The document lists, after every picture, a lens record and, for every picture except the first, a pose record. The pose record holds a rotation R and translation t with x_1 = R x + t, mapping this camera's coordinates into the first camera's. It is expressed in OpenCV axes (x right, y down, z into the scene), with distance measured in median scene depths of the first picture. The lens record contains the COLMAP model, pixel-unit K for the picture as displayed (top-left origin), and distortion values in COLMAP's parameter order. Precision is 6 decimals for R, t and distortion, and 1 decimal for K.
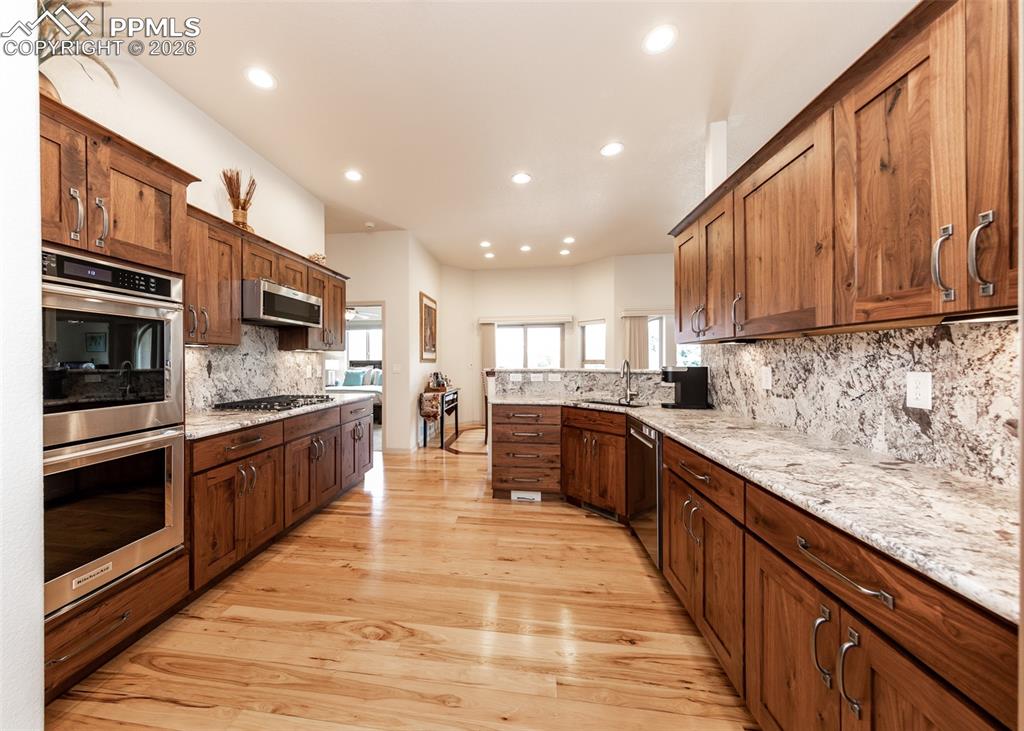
lens RADIAL K [[367.4, 0, 482.2], [0, 367.4, 363.4], [0, 0, 1]] dist [-0.000435, -0.000199]
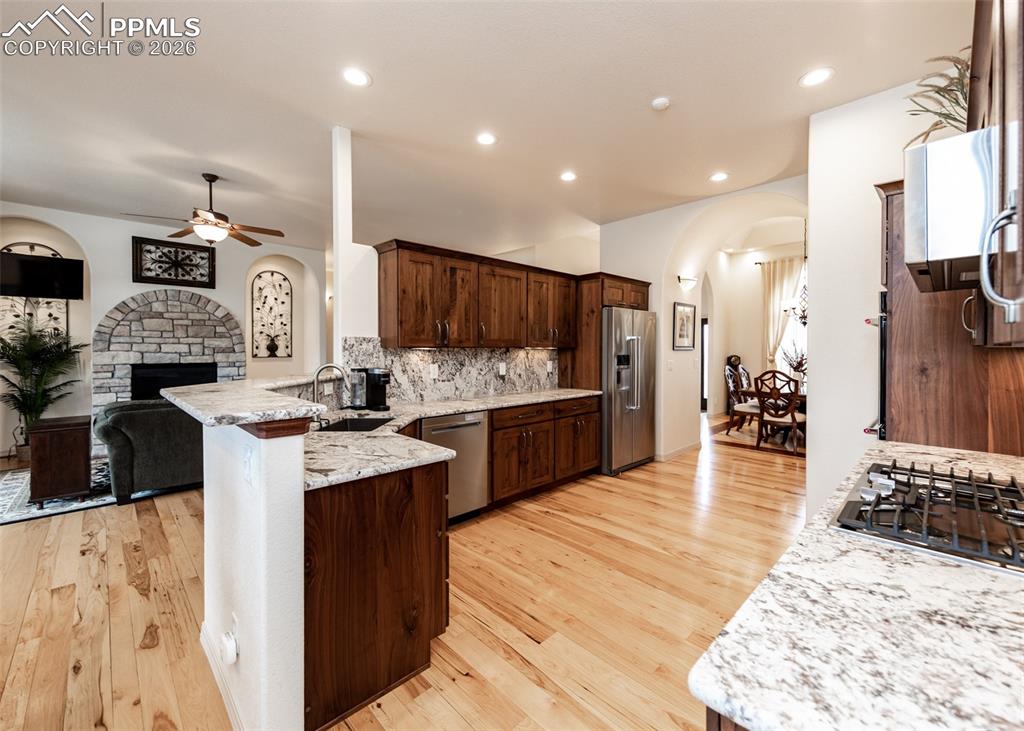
lens RADIAL K [[447.6, 0, 507.1], [0, 447.6, 350.3], [0, 0, 1]] dist [-0.003720, 0.000180]
pose [[-0.778645, -0.000826, 0.627465, -0.555560], [0.006909, 0.999927, 0.009890, -0.055443], [-0.627427, 0.012036, -0.778582, 1.874770]]
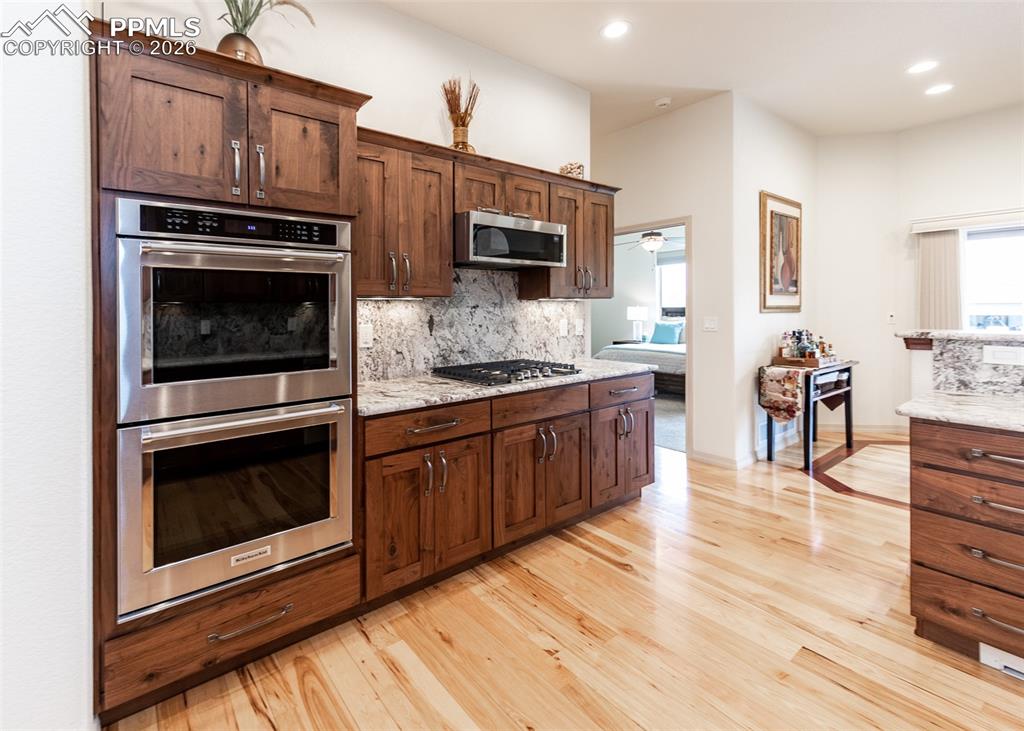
lens RADIAL K [[465.7, 0, 451.1], [0, 465.7, 310.5], [0, 0, 1]] dist [0.005956, -0.001668]
pose [[0.684993, -0.000474, -0.728550, 0.075260], [0.002719, 0.999994, 0.001906, -0.021723], [0.728545, -0.003287, 0.684990, 0.310357]]
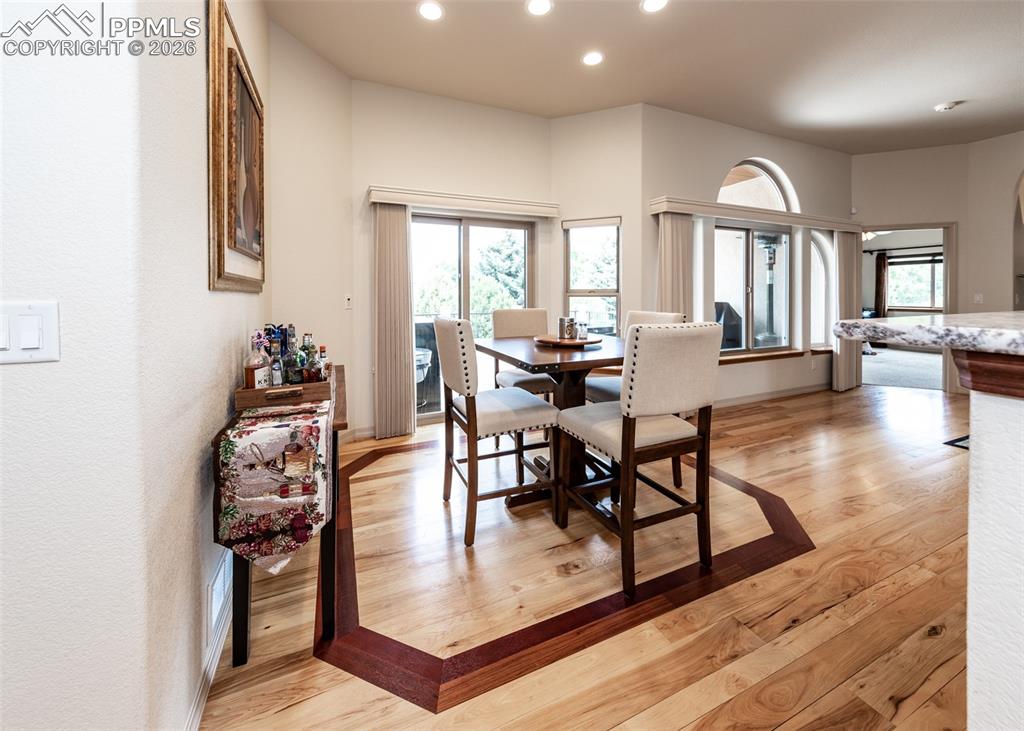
lens RADIAL K [[394.7, 0, 518.8], [0, 394.7, 295.4], [0, 0, 1]] dist [0.003265, 0.000219]
pose [[0.850448, -0.004097, 0.526044, -0.303721], [0.007601, 0.999961, -0.004501, 0.006110], [-0.526005, 0.007826, 0.850446, 1.555521]]
